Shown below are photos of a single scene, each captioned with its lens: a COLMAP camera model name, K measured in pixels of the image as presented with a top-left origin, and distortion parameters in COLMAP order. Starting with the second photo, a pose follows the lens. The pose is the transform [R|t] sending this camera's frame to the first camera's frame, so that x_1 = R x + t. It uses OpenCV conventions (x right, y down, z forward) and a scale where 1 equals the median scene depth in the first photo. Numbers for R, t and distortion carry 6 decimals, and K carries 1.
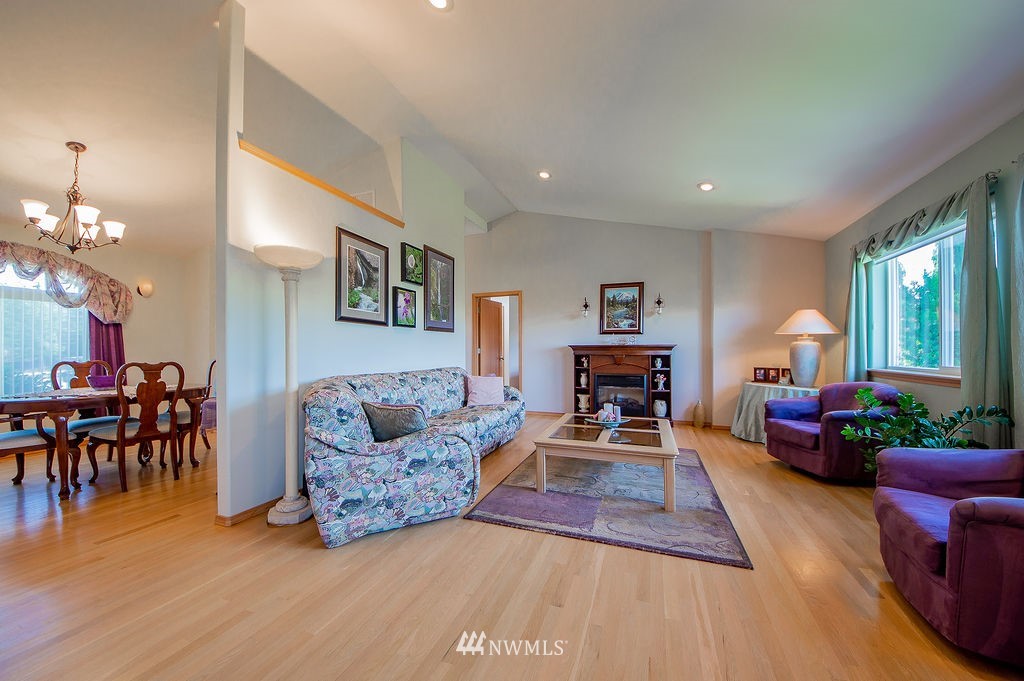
lens RADIAL K [[387.2, 0, 509.8], [0, 387.2, 348.2], [0, 0, 1]] dist [0.032264, -0.018154]
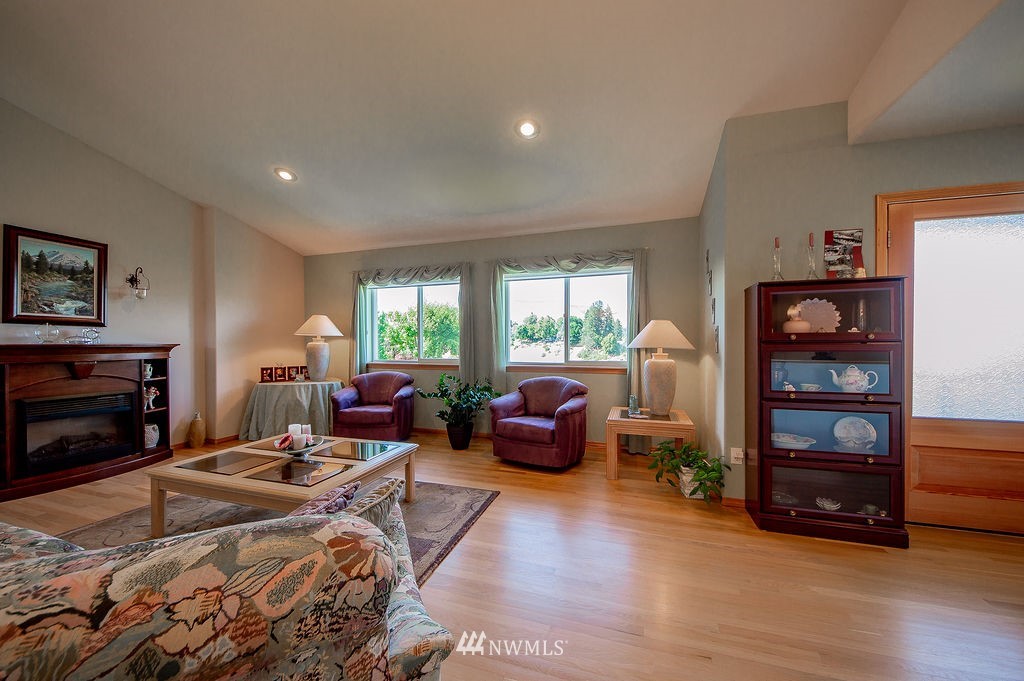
lens RADIAL K [[361.3, 0, 534.0], [0, 361.3, 343.8], [0, 0, 1]] dist [0.016989, -0.000023]
pose [[-0.073588, 0.001212, 0.997288, -0.437537], [-0.003607, 0.999992, -0.001481, -0.015263], [-0.997282, -0.003706, -0.073583, 0.508554]]
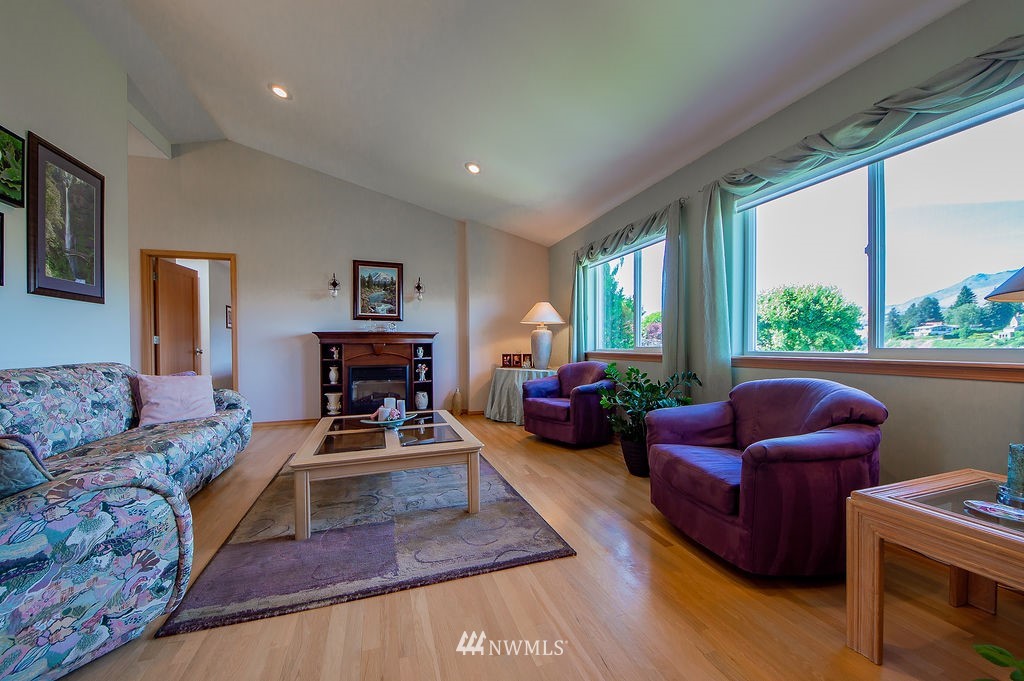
lens RADIAL K [[387.2, 0, 509.8], [0, 387.2, 348.2], [0, 0, 1]] dist [0.032264, -0.018154]
pose [[0.779236, -0.011020, 0.626634, -0.047036], [0.006288, 0.999933, 0.009765, 0.029207], [-0.626699, -0.003669, 0.779252, 0.191117]]
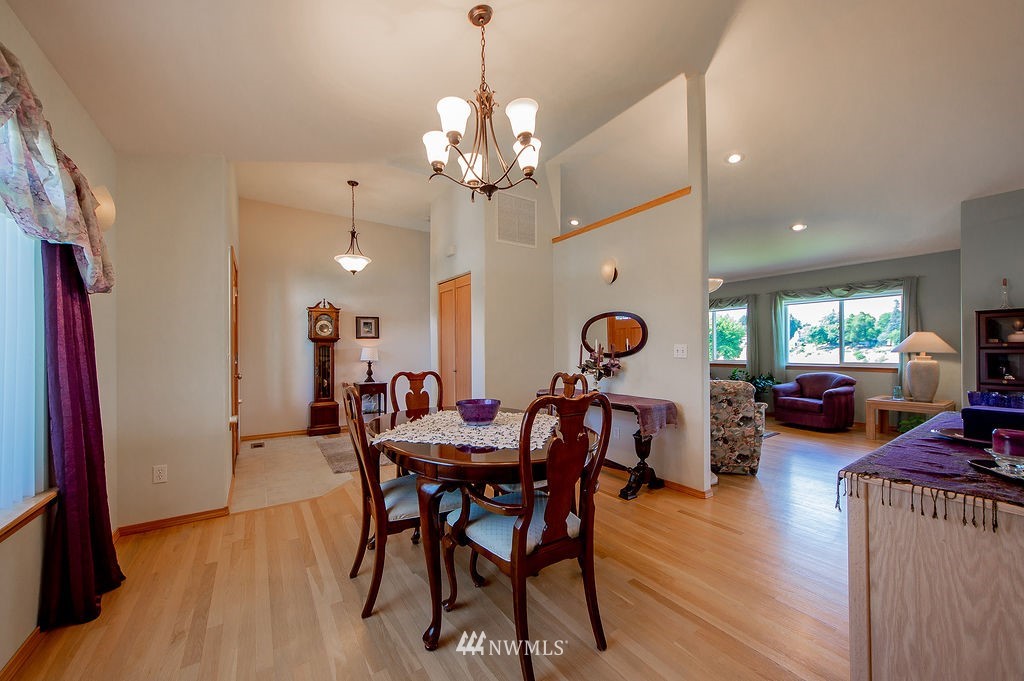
lens RADIAL K [[387.2, 0, 509.8], [0, 387.2, 348.2], [0, 0, 1]] dist [0.032264, -0.018154]
pose [[0.588259, 0.005199, 0.808656, -1.525451], [-0.002337, 0.999986, -0.004729, -0.011452], [-0.808669, 0.000892, 0.588263, 0.476529]]
